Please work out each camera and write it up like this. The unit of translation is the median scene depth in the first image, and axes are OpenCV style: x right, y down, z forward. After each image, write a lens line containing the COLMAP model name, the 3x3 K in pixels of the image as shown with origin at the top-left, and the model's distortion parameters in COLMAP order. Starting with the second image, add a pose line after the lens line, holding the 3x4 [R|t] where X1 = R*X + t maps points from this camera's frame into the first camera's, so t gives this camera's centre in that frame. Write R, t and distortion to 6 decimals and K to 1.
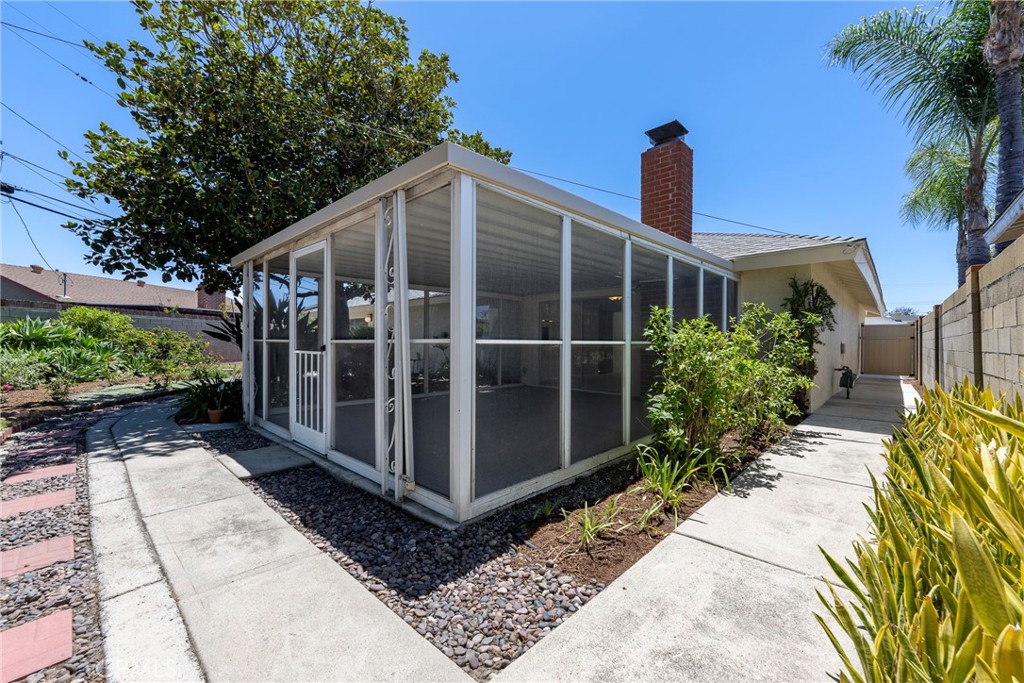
lens RADIAL K [[407.4, 0, 514.0], [0, 407.4, 341.3], [0, 0, 1]] dist [0.001395, 0.000099]
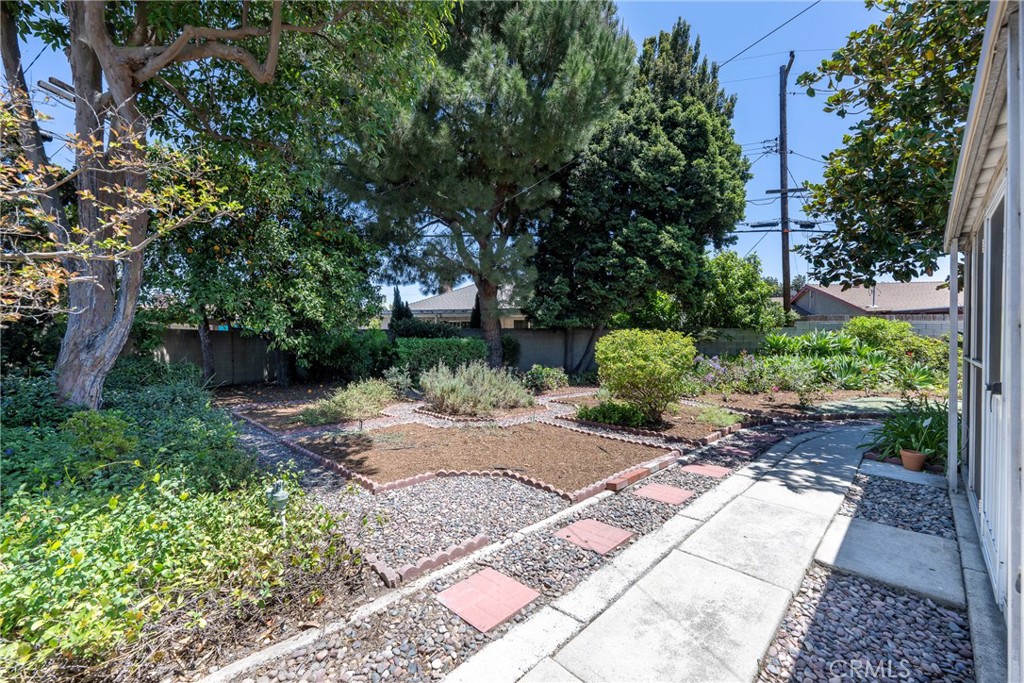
lens RADIAL K [[407.4, 0, 511.9], [0, 407.4, 343.7], [0, 0, 1]] dist [0.001395, 0.000099]
pose [[-0.040173, -0.004632, -0.999182, 0.036130], [0.002410, 0.999986, -0.004733, -0.023508], [0.999190, -0.002598, -0.040161, 0.273537]]
